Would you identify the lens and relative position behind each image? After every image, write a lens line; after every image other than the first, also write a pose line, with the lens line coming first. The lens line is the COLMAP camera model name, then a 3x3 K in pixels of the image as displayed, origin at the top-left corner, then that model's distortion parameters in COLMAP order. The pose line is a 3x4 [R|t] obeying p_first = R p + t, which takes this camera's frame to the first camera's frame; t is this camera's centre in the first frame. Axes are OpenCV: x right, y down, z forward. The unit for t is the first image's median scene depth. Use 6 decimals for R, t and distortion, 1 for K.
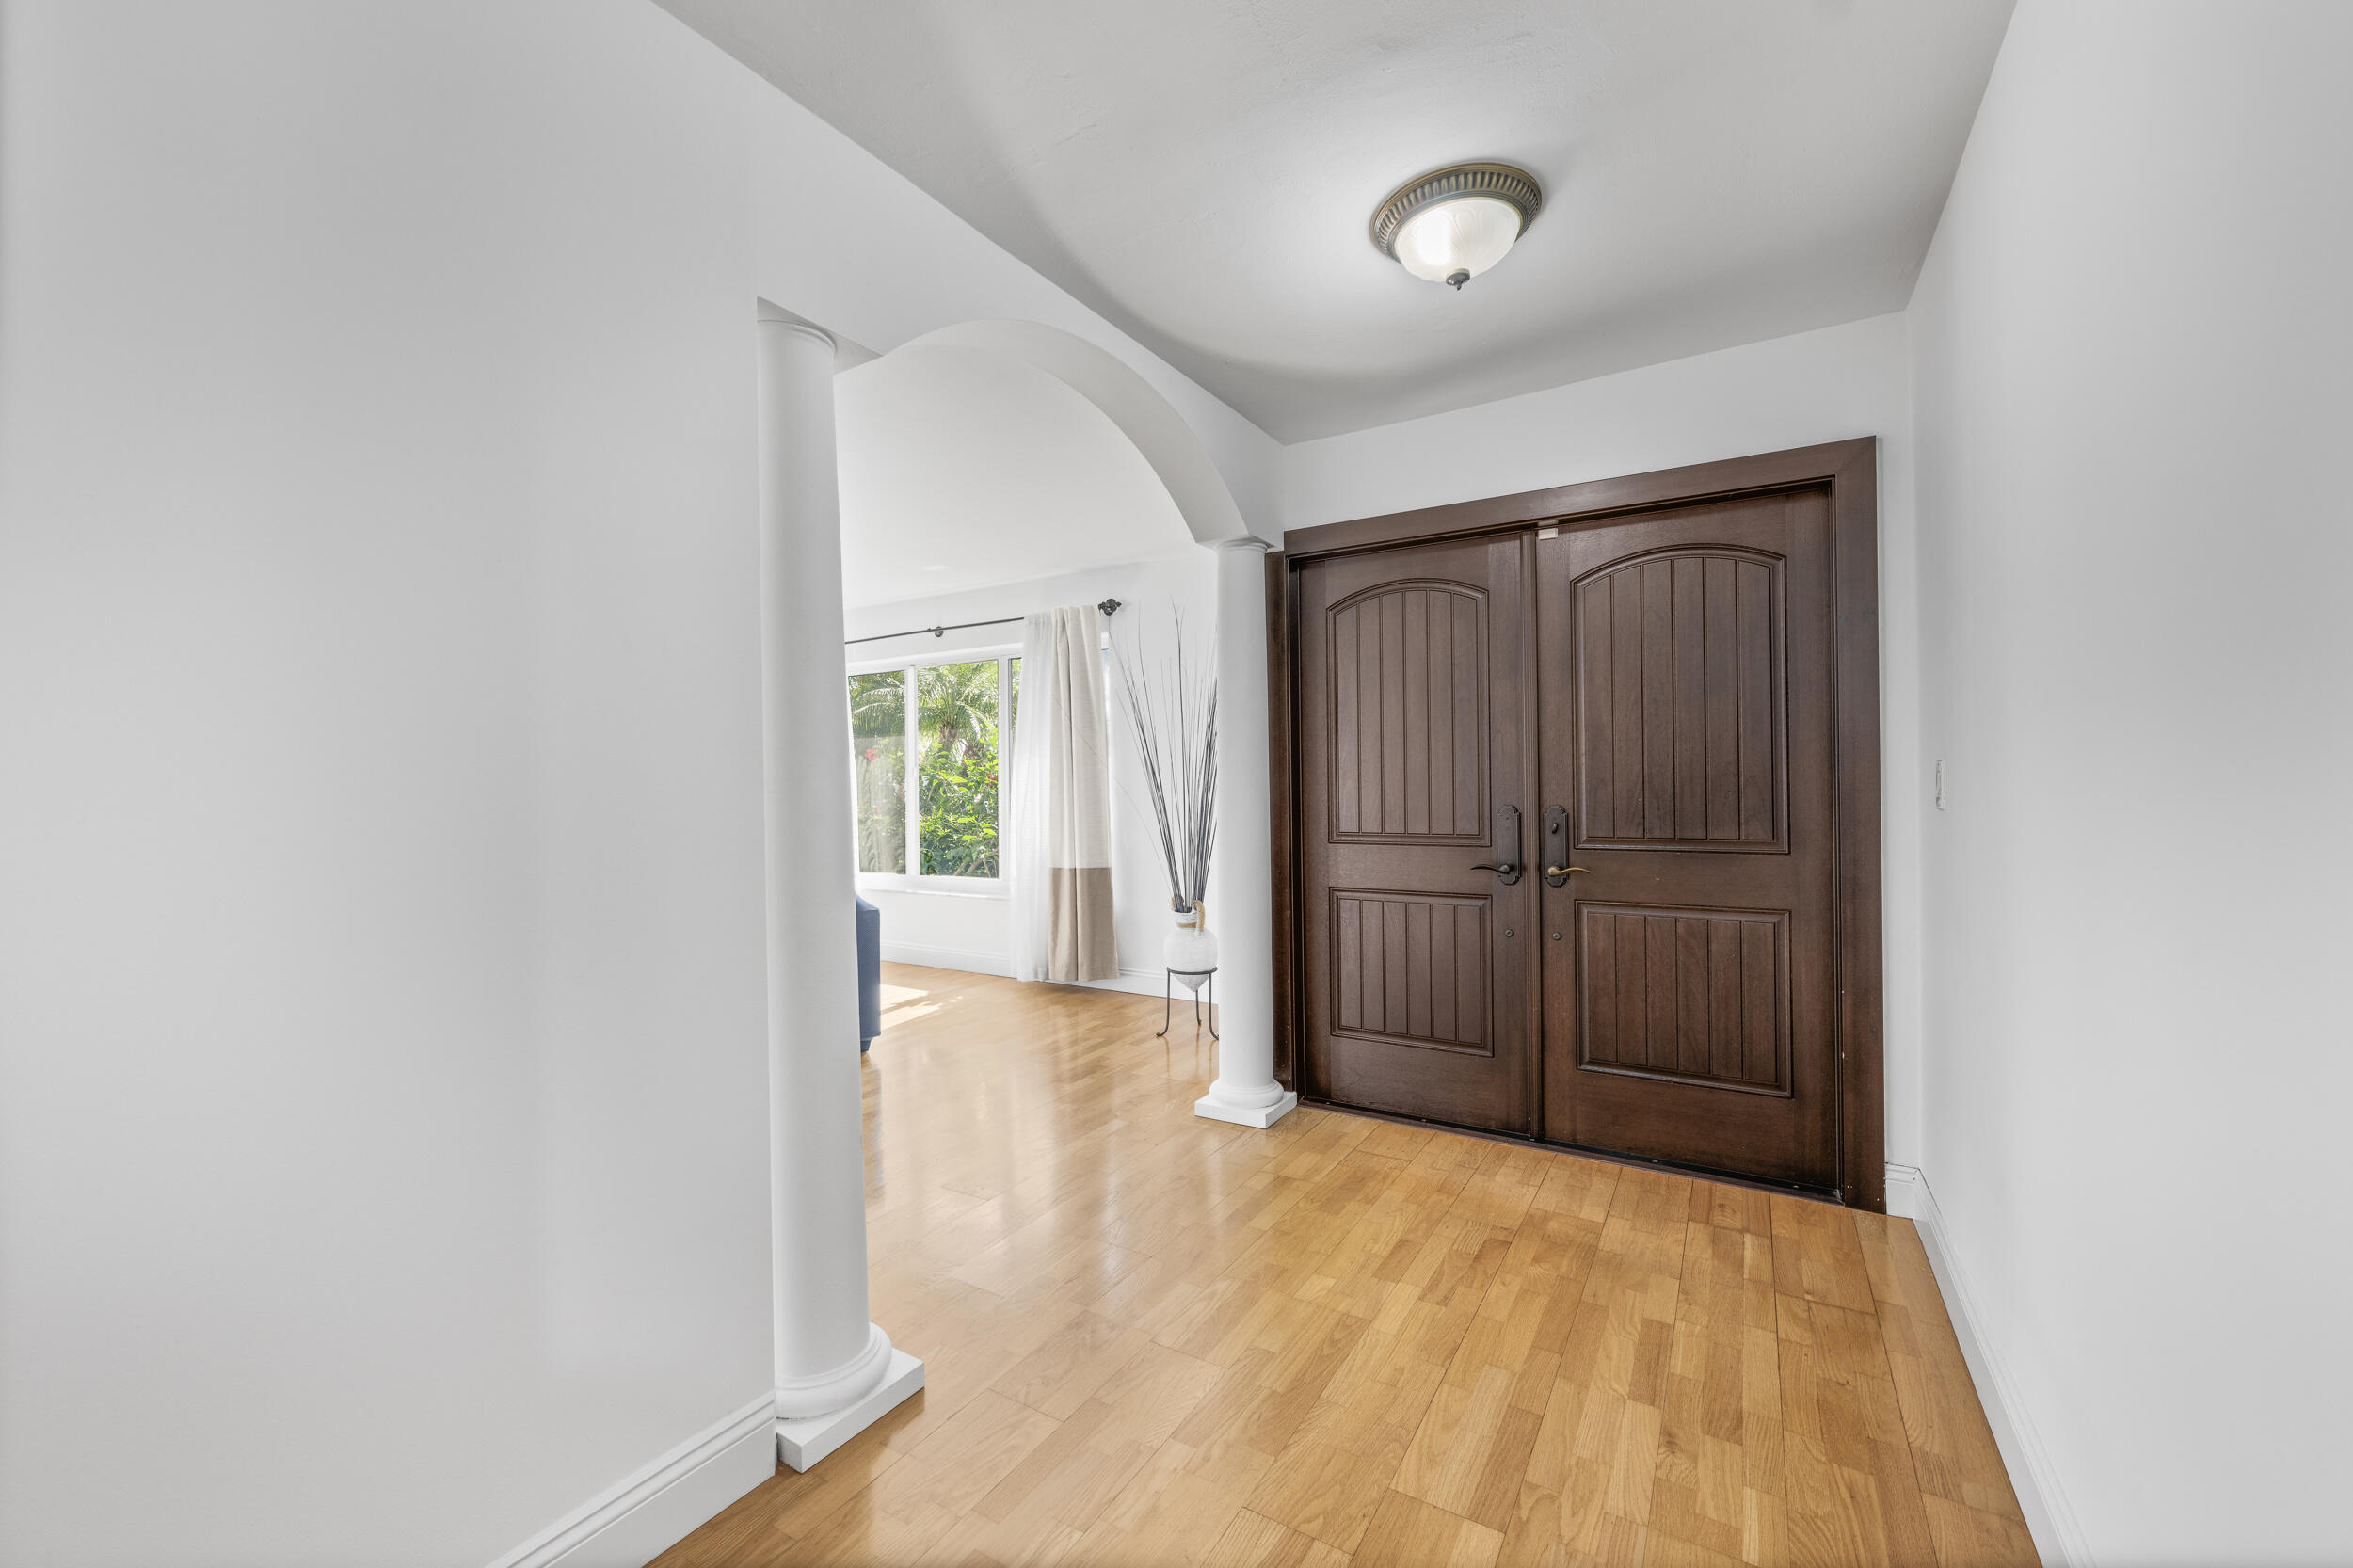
lens RADIAL K [[933.8, 0, 1165.7], [0, 933.8, 811.1], [0, 0, 1]] dist [-0.001551, -0.000055]
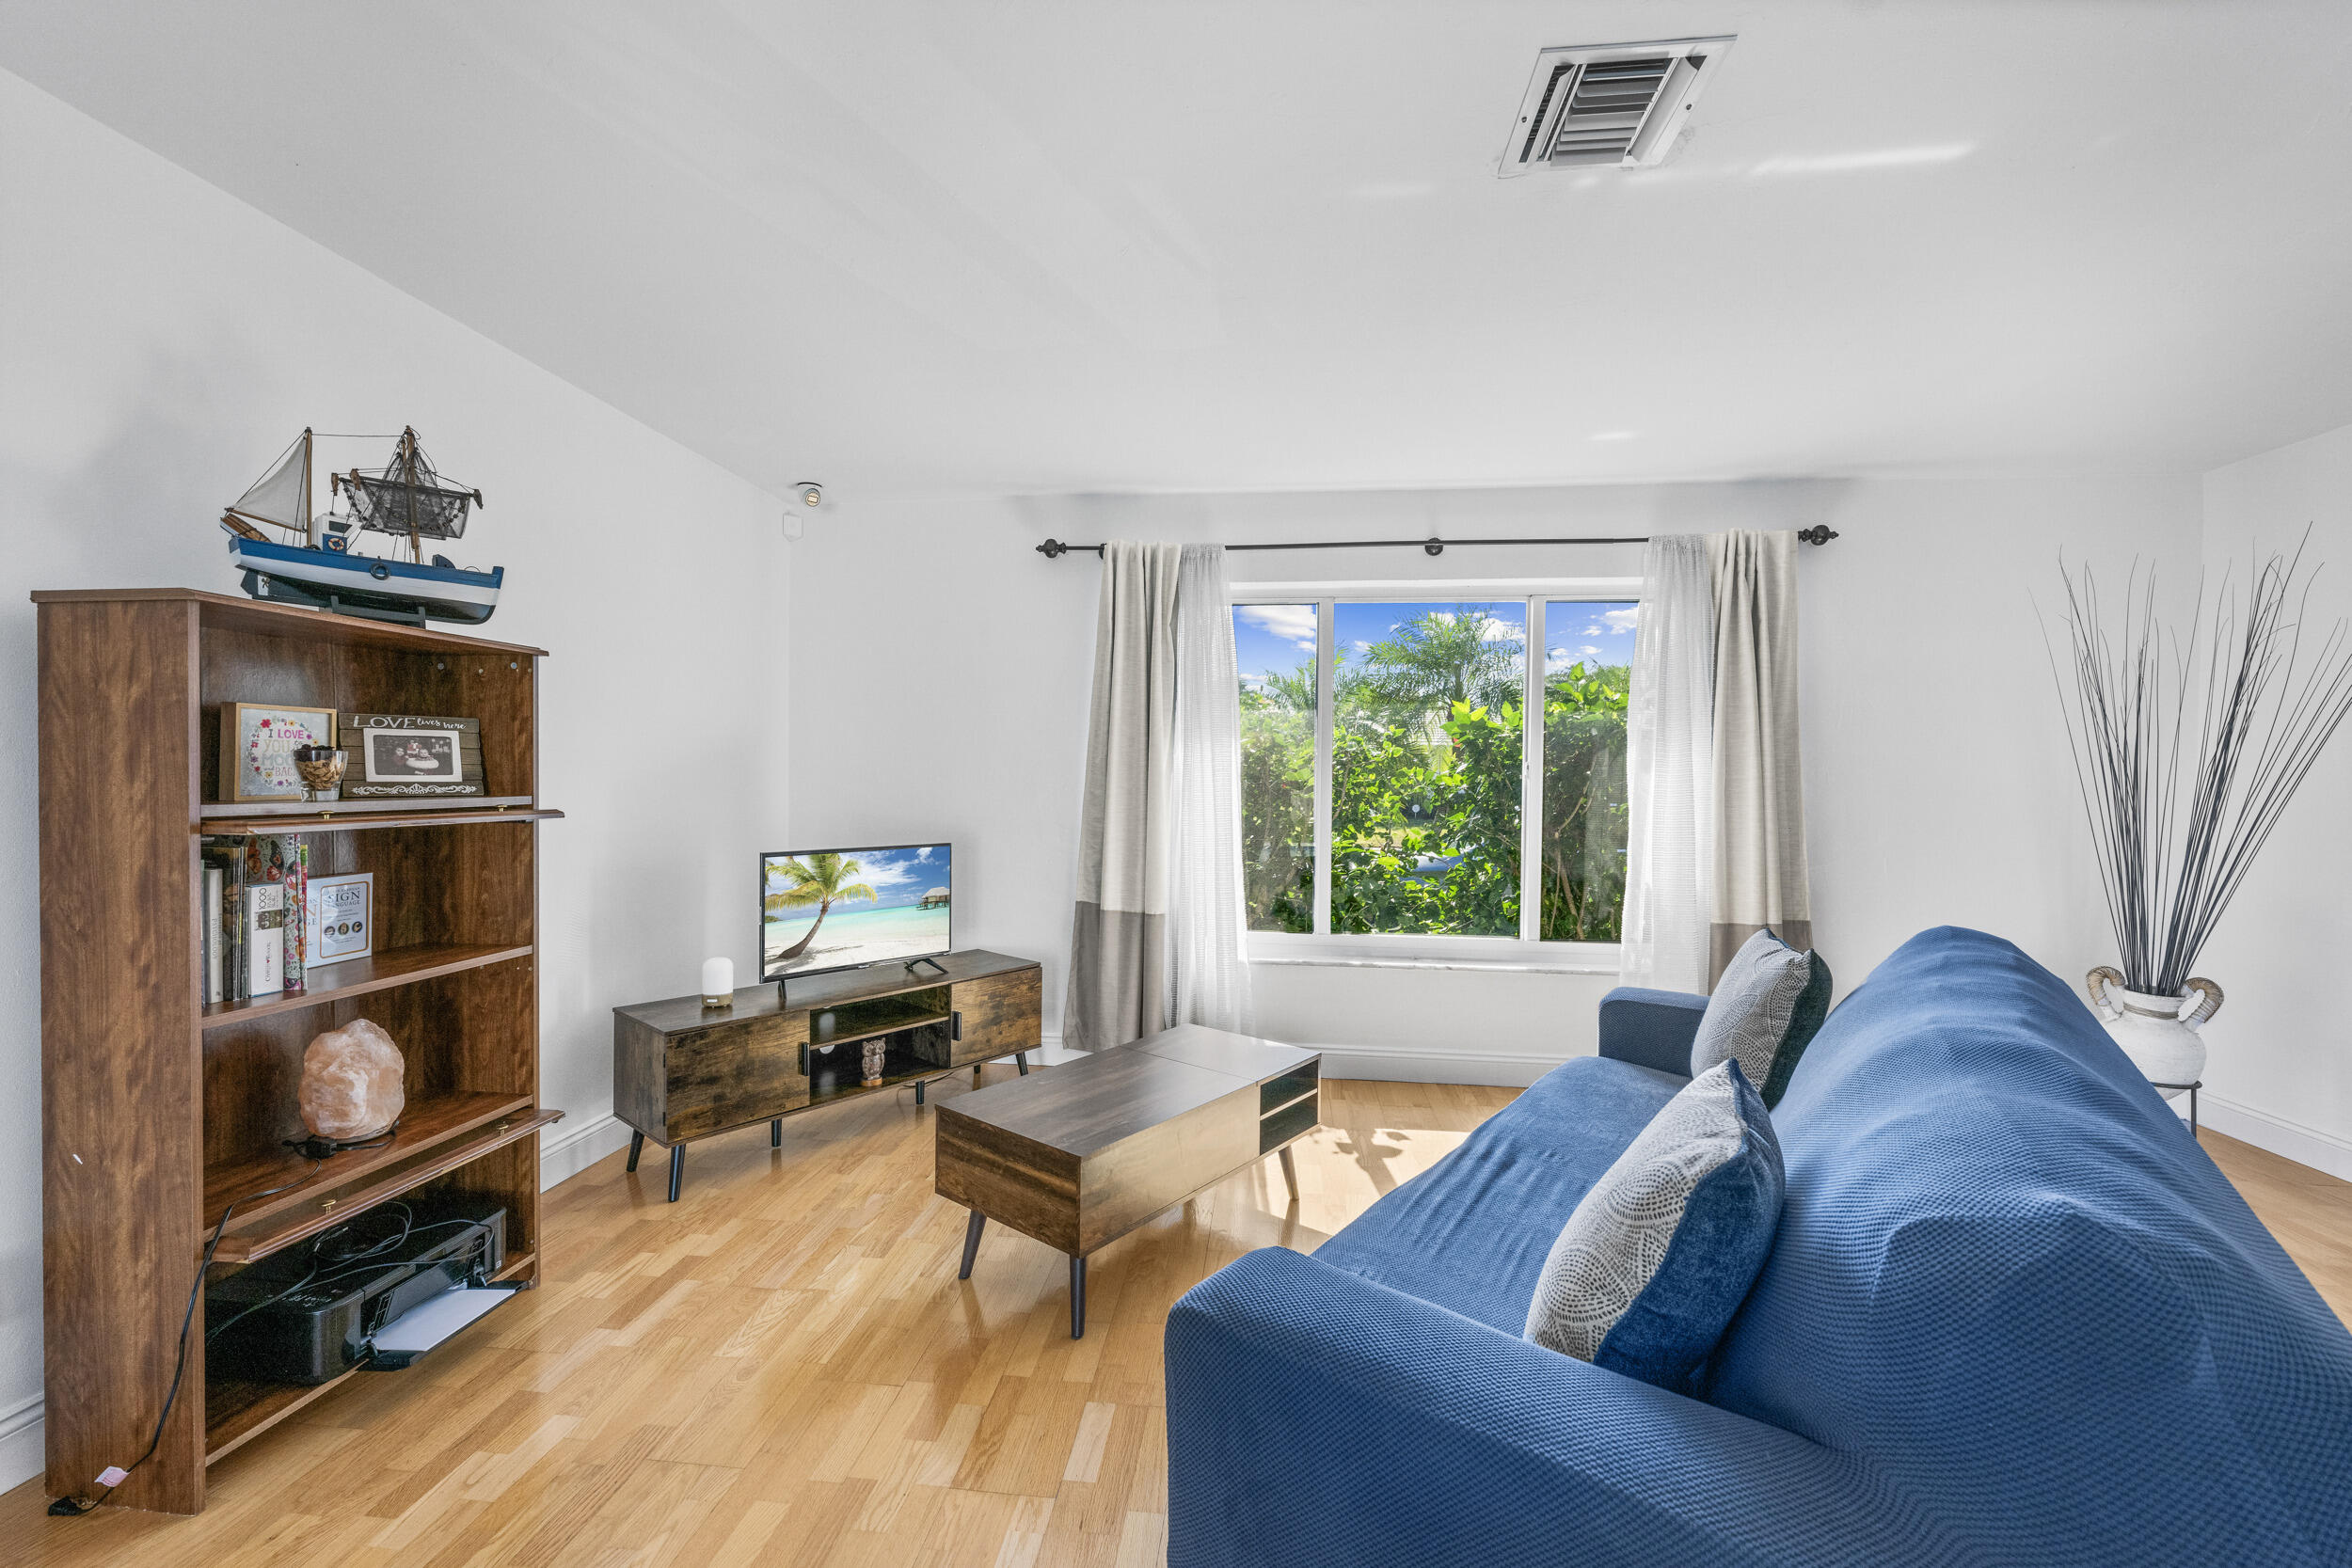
lens RADIAL K [[949.4, 0, 1176.0], [0, 949.4, 784.0], [0, 0, 1]] dist [-0.002063, 0.000109]
pose [[0.903910, 0.012323, 0.427545, -0.721468], [-0.007023, 0.999878, -0.013973, -0.024268], [-0.427665, 0.009628, 0.903886, 0.537344]]
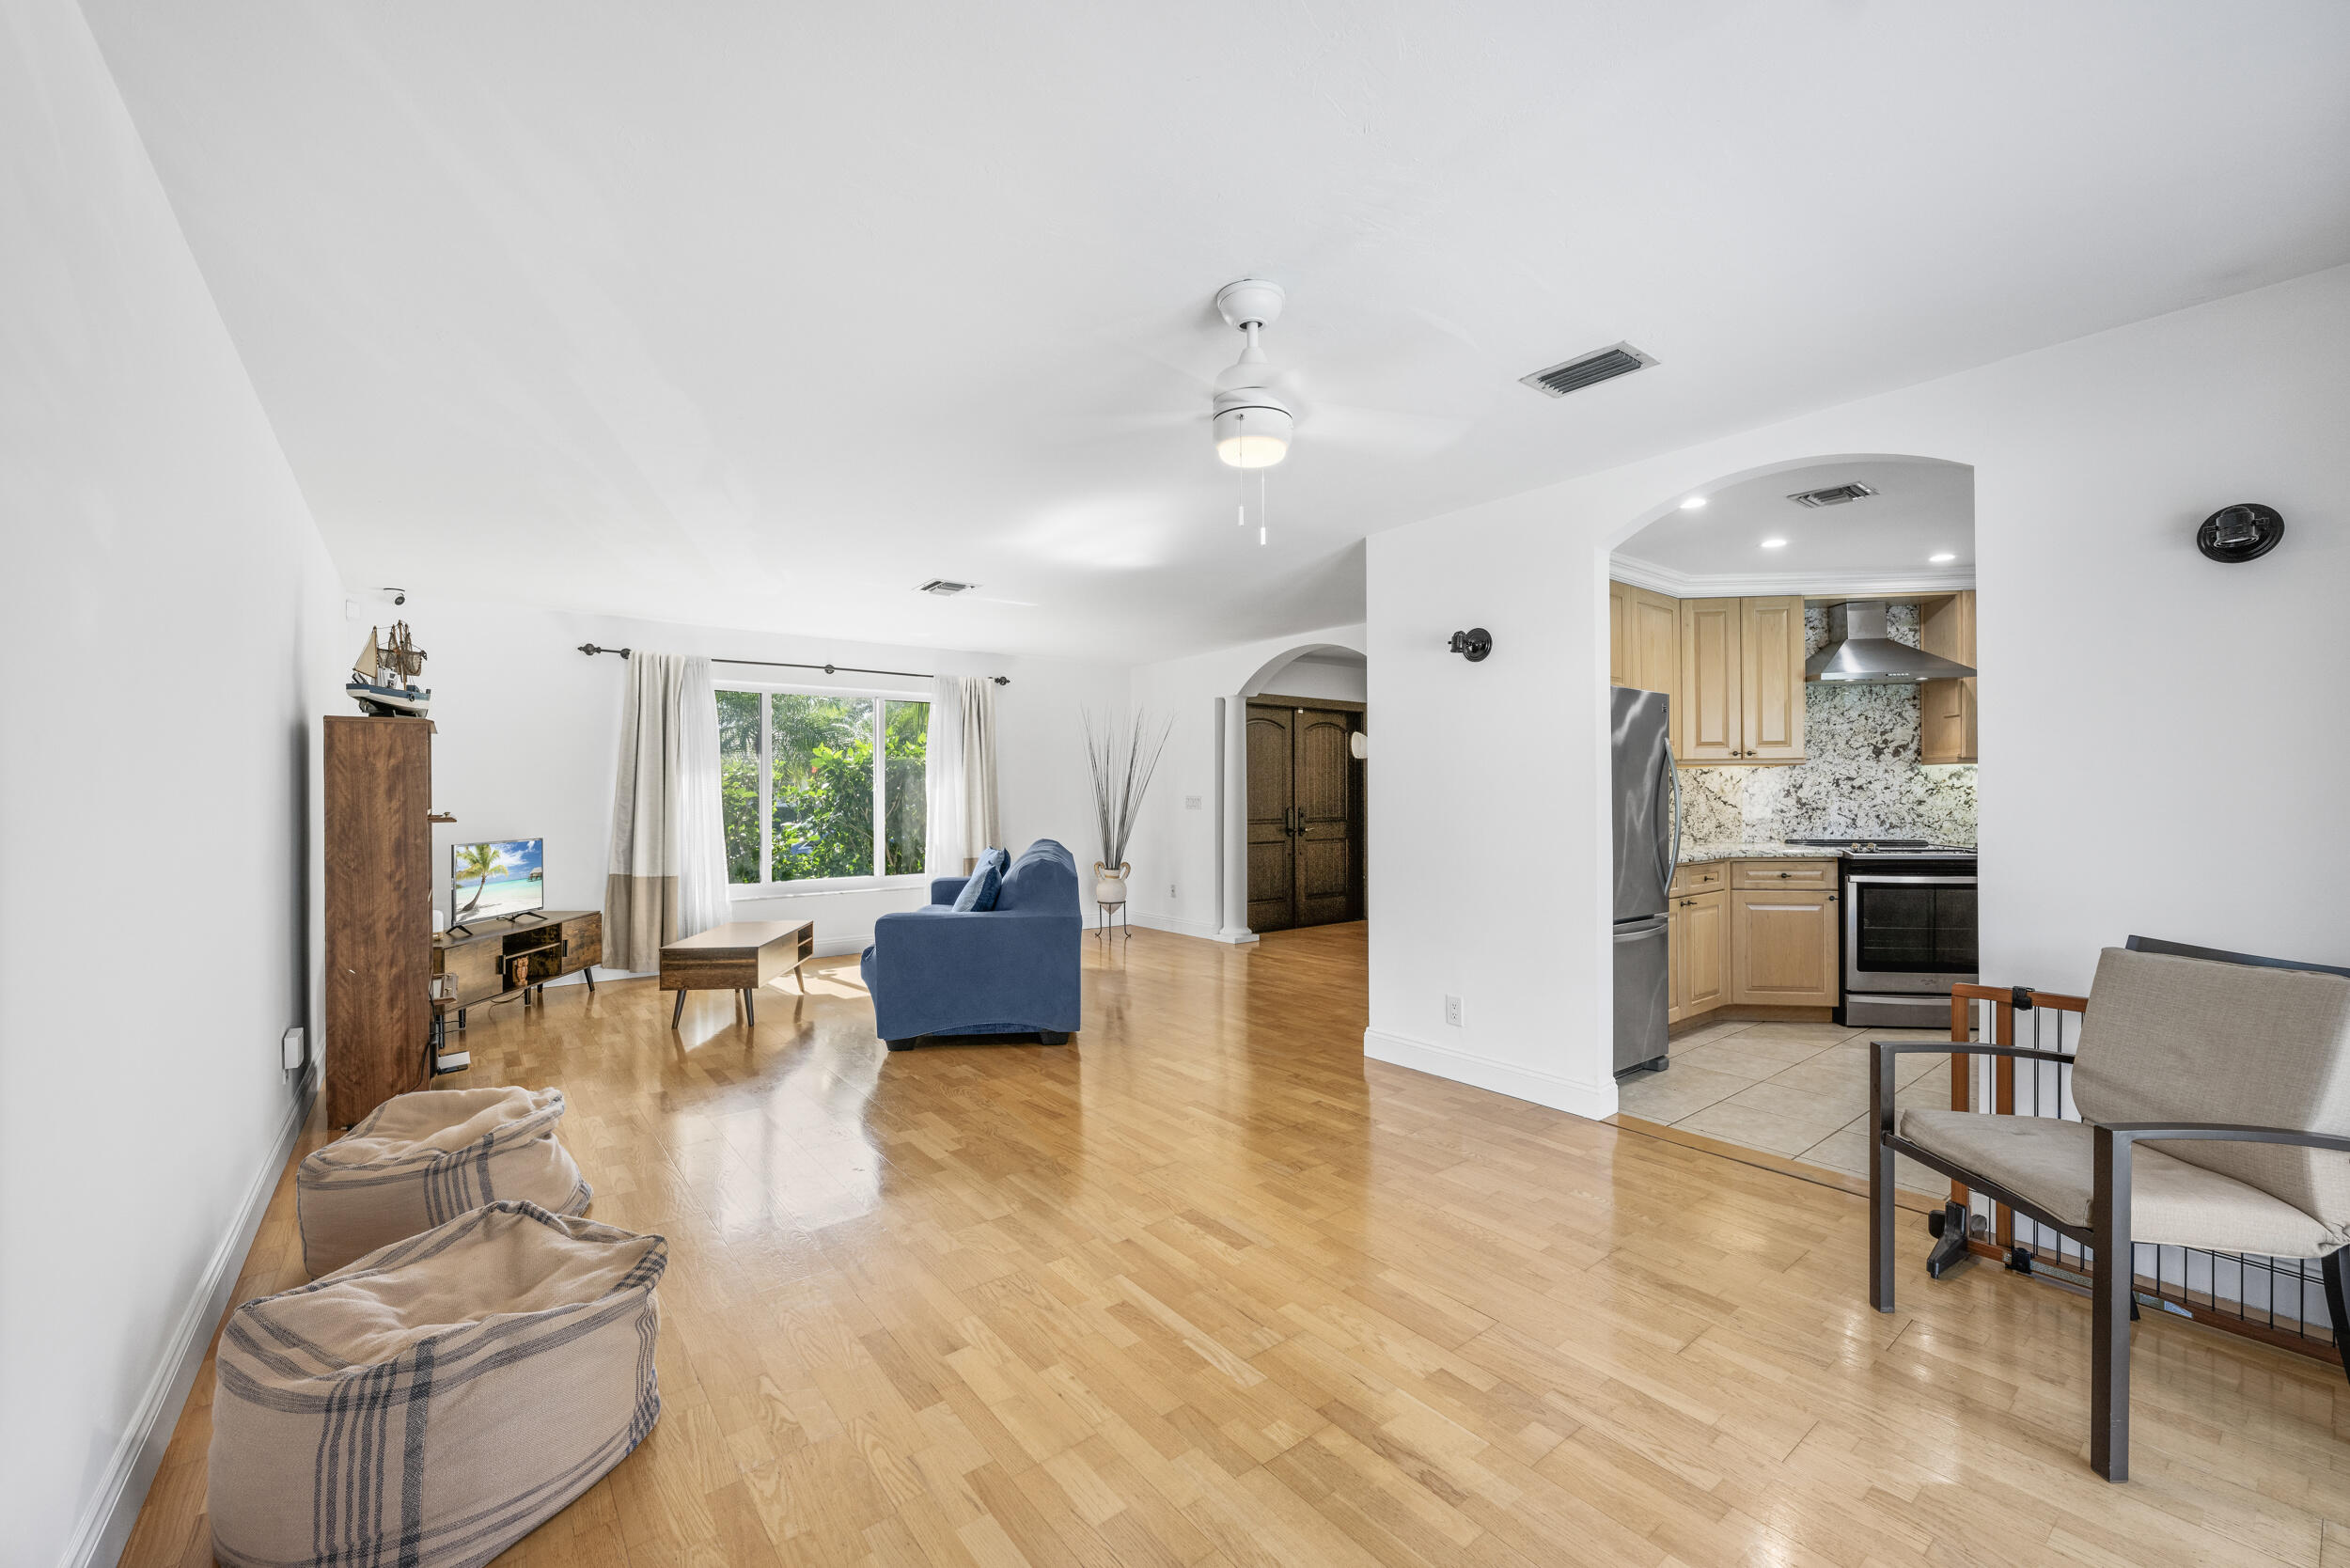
lens RADIAL K [[948.7, 0, 1175.0], [0, 948.7, 784.0], [0, 0, 1]] dist [-0.002063, 0.000109]
pose [[0.345367, 0.013589, 0.938369, -1.305326], [0.025073, 0.999405, -0.023701, -0.009460], [-0.938133, 0.031713, 0.344821, 0.198219]]
